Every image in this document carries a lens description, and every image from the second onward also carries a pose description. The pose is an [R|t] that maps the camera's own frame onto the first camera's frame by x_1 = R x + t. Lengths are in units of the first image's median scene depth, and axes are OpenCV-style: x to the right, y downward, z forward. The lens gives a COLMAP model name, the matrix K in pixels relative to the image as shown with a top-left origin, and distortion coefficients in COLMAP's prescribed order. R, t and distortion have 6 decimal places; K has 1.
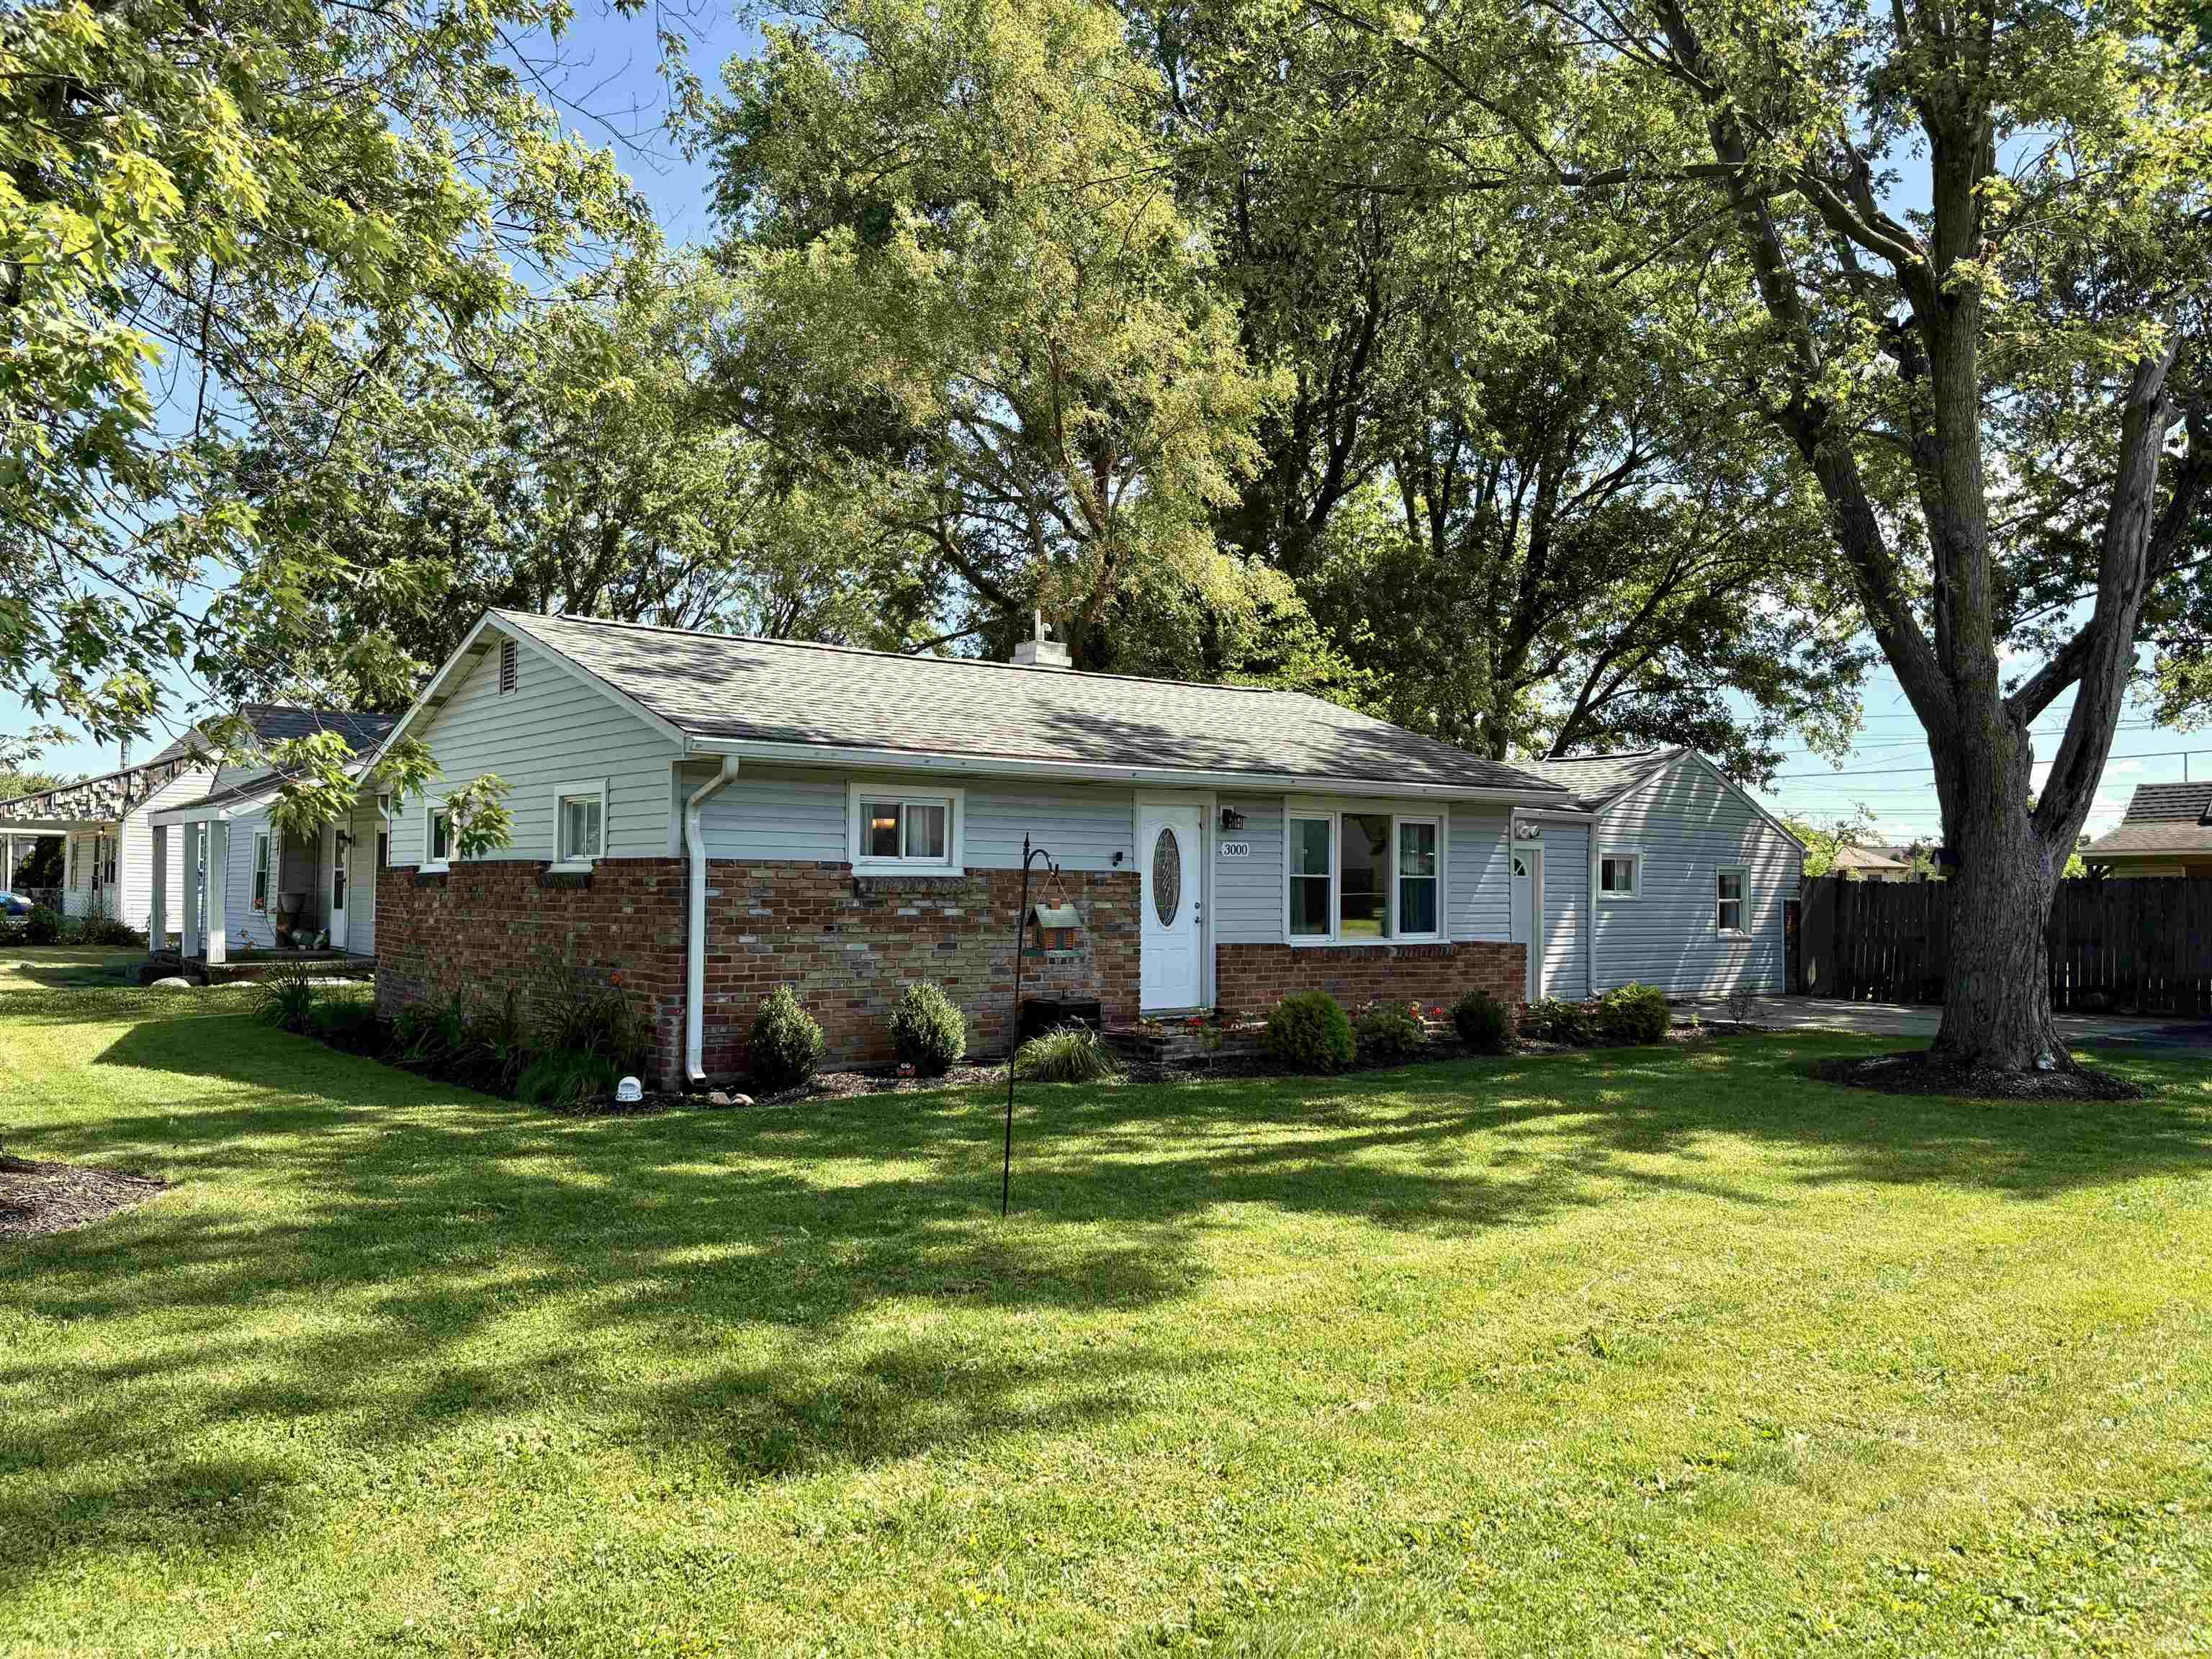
lens RADIAL K [[1694.1, 0, 1106.0], [0, 1694.1, 829.5], [0, 0, 1]] dist [0.005746, 0.000484]
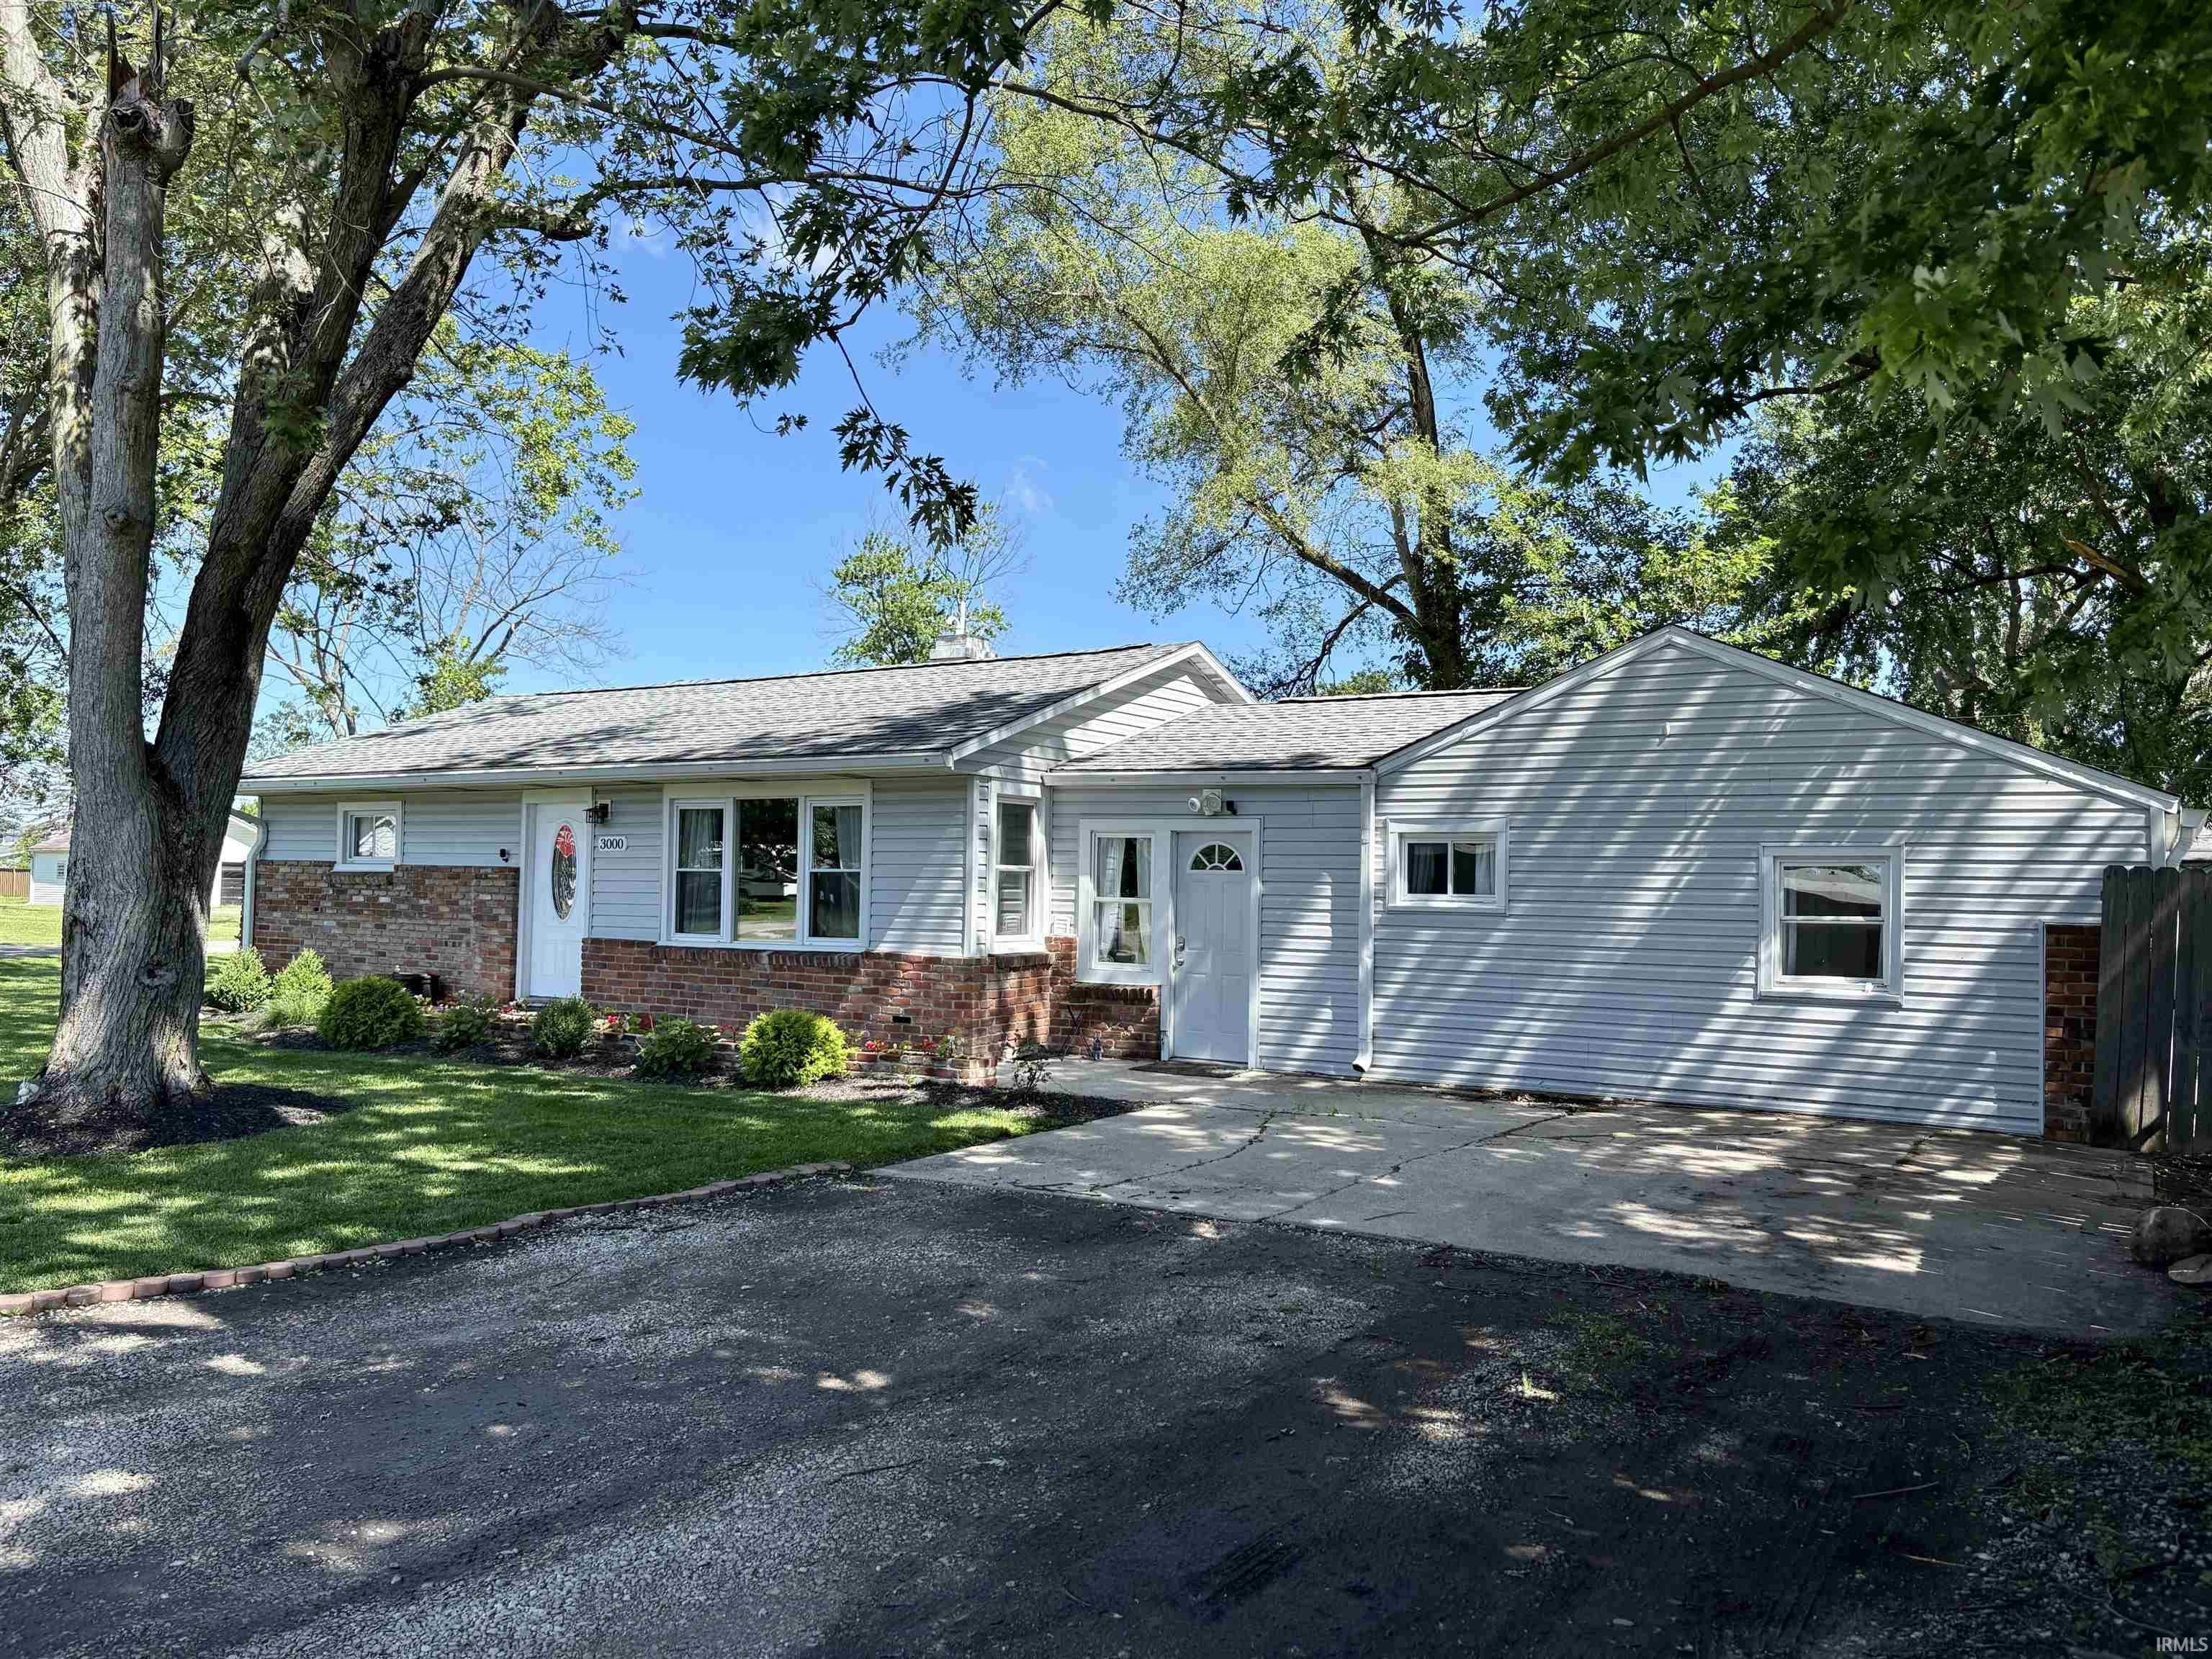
lens RADIAL K [[1694.1, 0, 1106.0], [0, 1694.1, 829.5], [0, 0, 1]] dist [0.005746, 0.000484]
pose [[0.336445, -0.036247, -0.941005, 1.079949], [0.018366, 0.999321, -0.031926, 0.039262], [0.941524, -0.006542, 0.336883, 0.908832]]
